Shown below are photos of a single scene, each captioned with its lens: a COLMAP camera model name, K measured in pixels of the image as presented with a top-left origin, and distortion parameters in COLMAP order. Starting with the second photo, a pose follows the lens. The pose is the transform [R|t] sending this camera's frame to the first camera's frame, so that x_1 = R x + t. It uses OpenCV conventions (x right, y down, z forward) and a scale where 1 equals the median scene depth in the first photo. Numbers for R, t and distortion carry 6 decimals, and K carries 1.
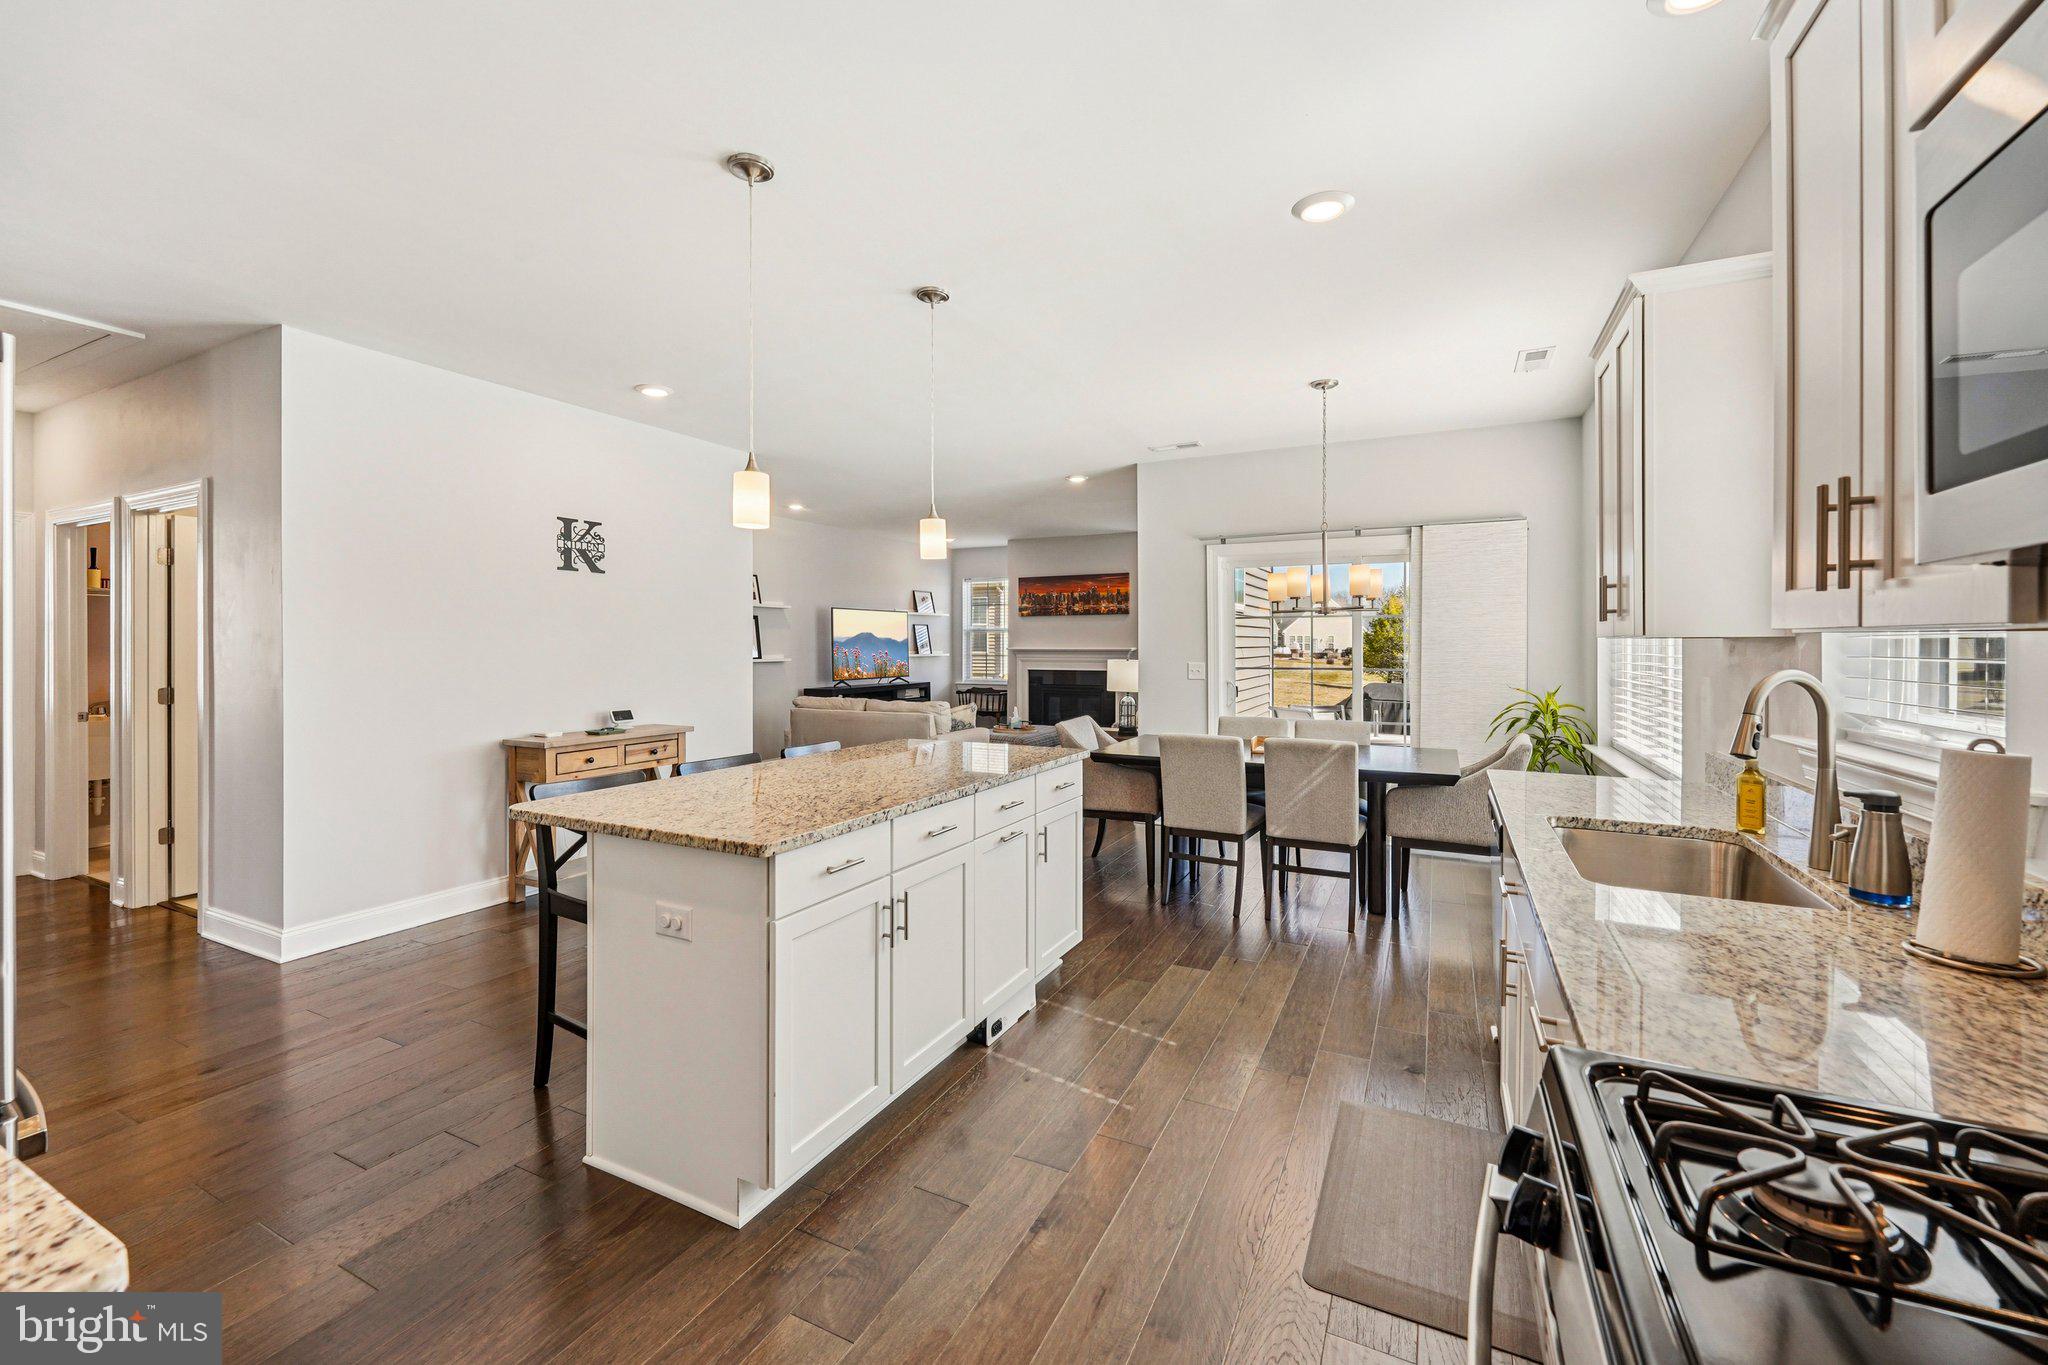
lens RADIAL K [[825.4, 0, 1030.1], [0, 825.4, 648.2], [0, 0, 1]] dist [-0.000208, -0.000194]
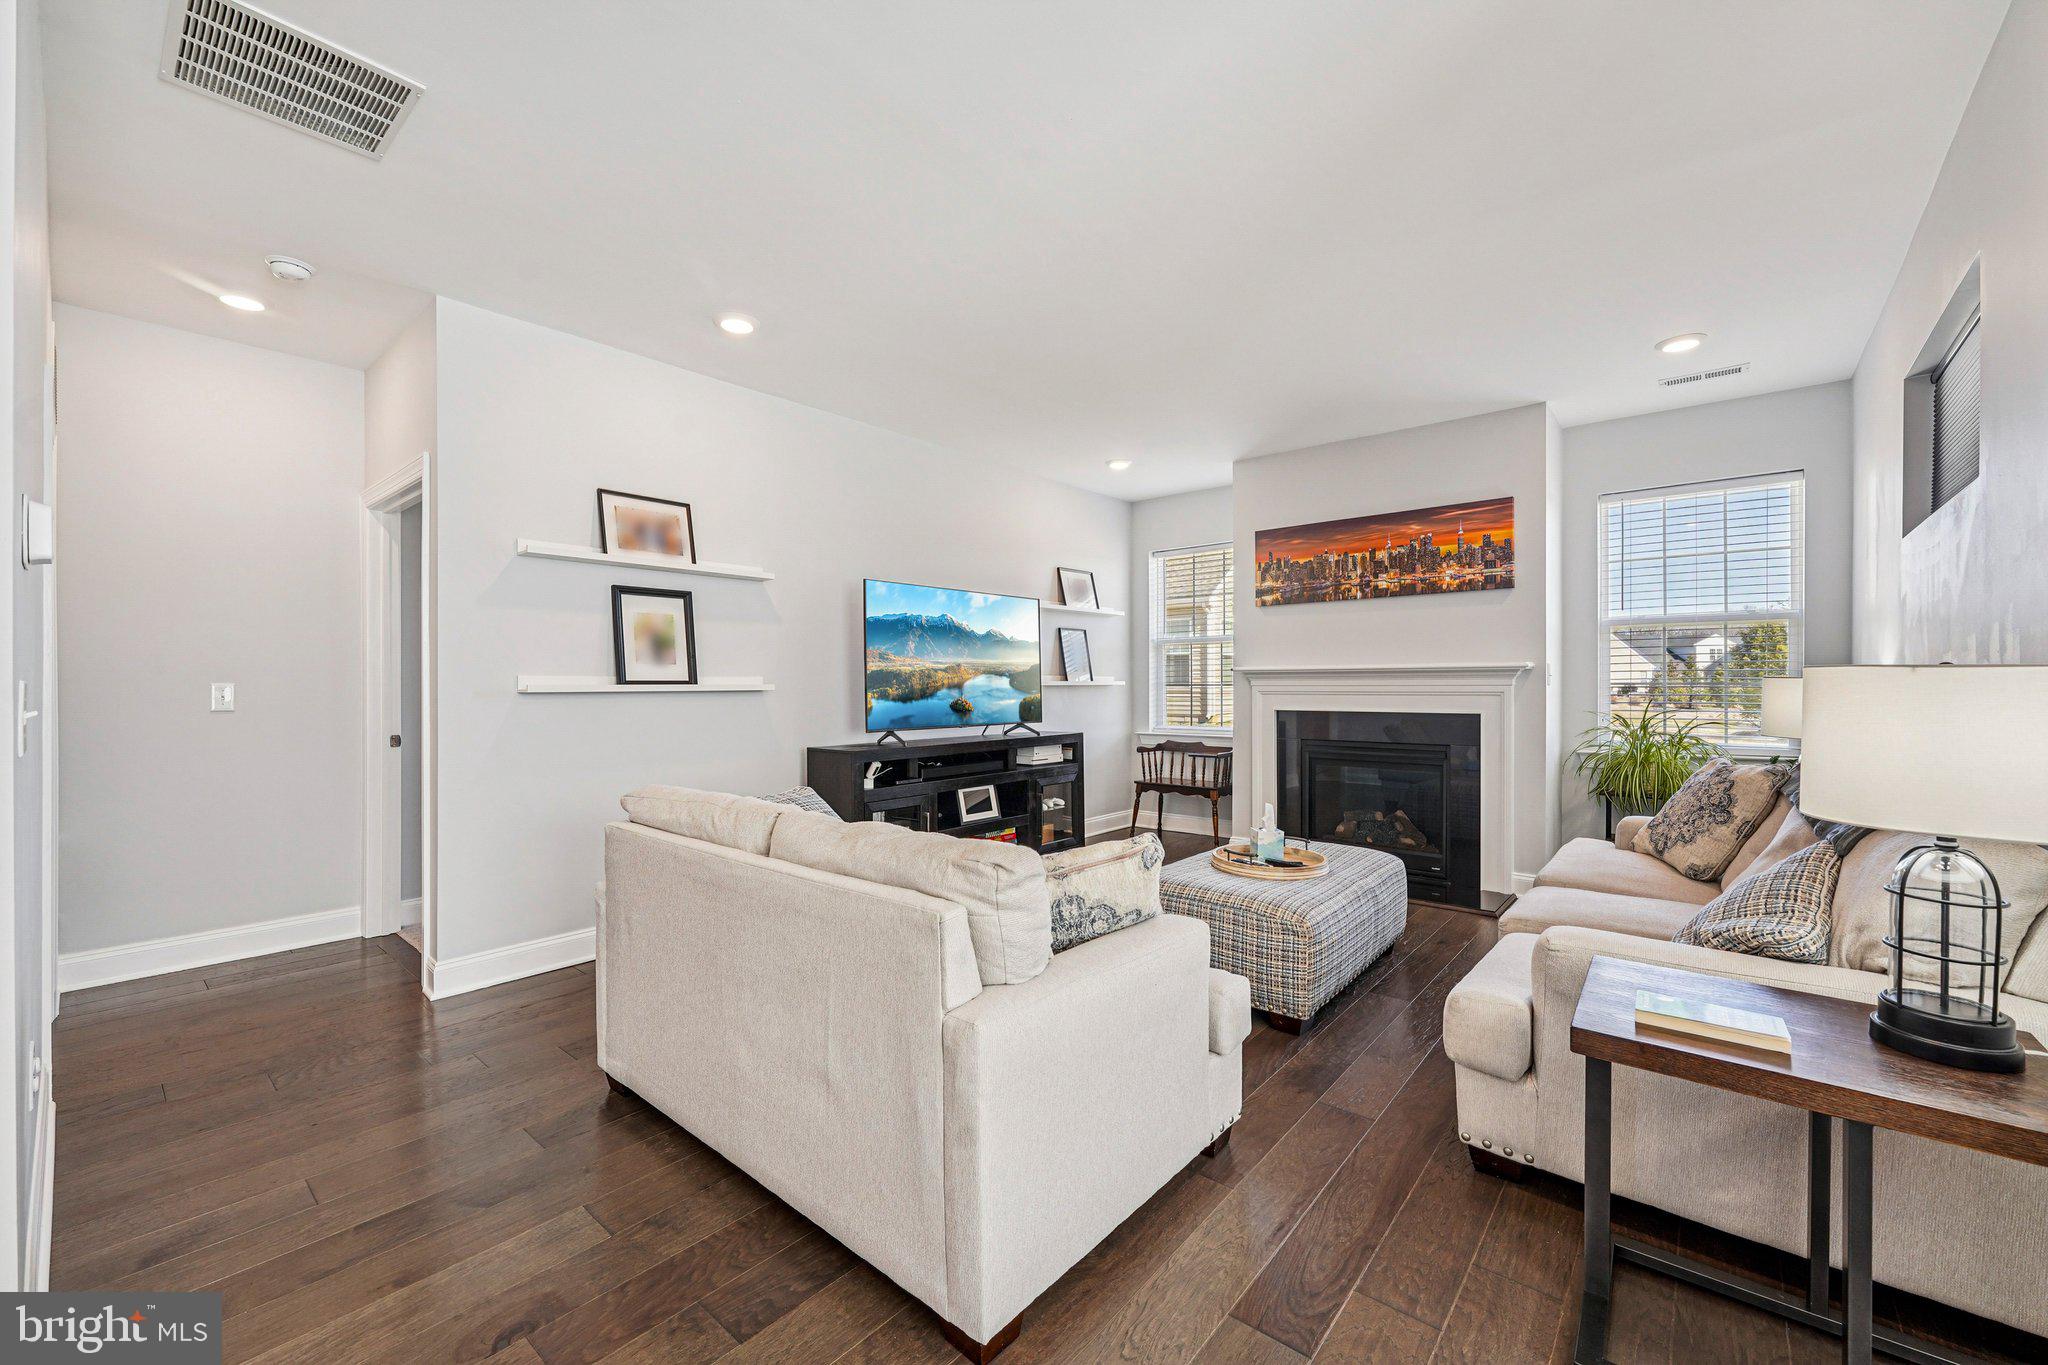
lens RADIAL K [[825.4, 0, 1018.2], [0, 825.4, 682.0], [0, 0, 1]] dist [-0.000208, -0.000194]
pose [[0.966876, -0.003972, -0.255214, -0.025896], [0.002317, 0.999974, -0.006785, 0.011695], [0.255234, 0.005969, 0.966861, 0.467559]]
